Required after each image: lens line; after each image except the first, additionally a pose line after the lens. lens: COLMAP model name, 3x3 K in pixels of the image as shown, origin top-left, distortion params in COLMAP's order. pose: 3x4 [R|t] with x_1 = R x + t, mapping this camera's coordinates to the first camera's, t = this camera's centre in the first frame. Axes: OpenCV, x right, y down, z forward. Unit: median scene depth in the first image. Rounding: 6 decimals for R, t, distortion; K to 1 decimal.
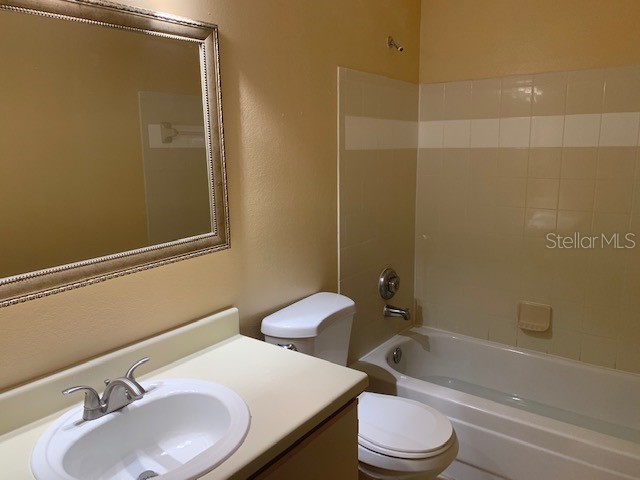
lens RADIAL K [[482.1, 0, 319.5], [0, 482.1, 238.4], [0, 0, 1]] dist [0.023813, -0.005022]
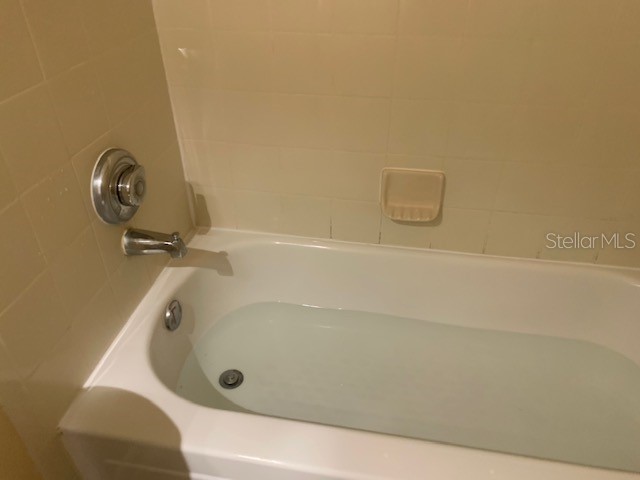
lens RADIAL K [[482.9, 0, 314.3], [0, 482.9, 232.4], [0, 0, 1]] dist [0.024205, -0.008151]
pose [[0.891592, -0.235405, 0.386844, 0.123283], [0.081225, 0.923543, 0.374795, -0.010111], [-0.445496, -0.302743, 0.842544, 0.571198]]
